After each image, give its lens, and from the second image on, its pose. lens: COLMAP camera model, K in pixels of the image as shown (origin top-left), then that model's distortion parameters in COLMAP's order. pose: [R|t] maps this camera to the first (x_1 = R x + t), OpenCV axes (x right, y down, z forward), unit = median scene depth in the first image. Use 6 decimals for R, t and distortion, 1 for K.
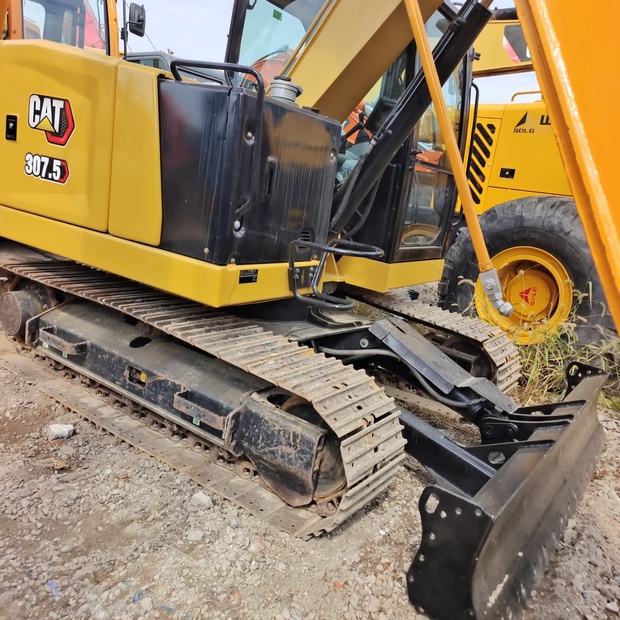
lens RADIAL K [[558.5, 0, 317.5], [0, 558.5, 311.0], [0, 0, 1]] dist [0.029291, 0.003214]
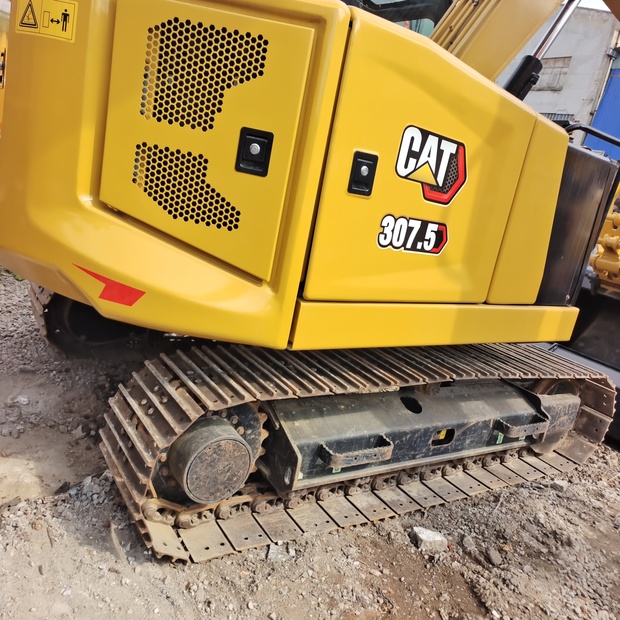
lens RADIAL K [[558.5, 0, 317.5], [0, 558.5, 311.0], [0, 0, 1]] dist [0.029291, 0.003214]
pose [[0.380171, -0.302976, 0.873885, -1.166183], [0.074212, 0.951772, 0.297695, -0.381906], [-0.921934, -0.048322, 0.384321, 0.846848]]
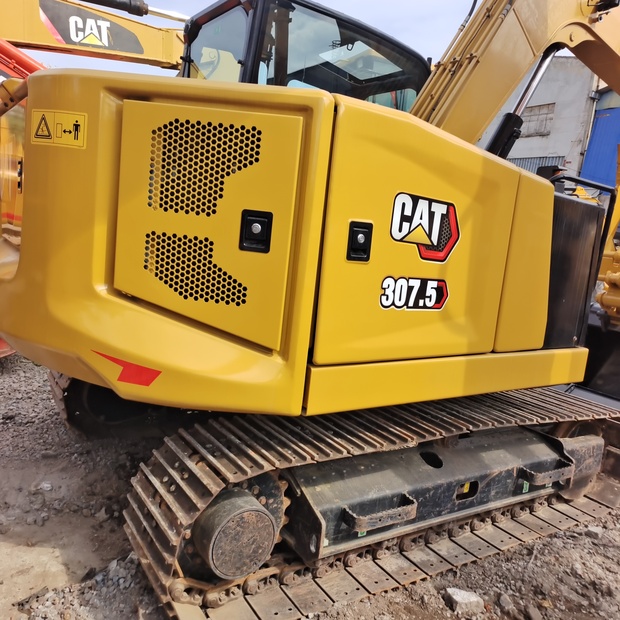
lens RADIAL K [[558.5, 0, 317.5], [0, 558.5, 311.0], [0, 0, 1]] dist [0.029291, 0.003214]
pose [[0.376476, -0.244015, 0.893713, -1.181533], [0.161245, 0.967223, 0.196161, -0.395578], [-0.912286, 0.070257, 0.403483, 0.833396]]
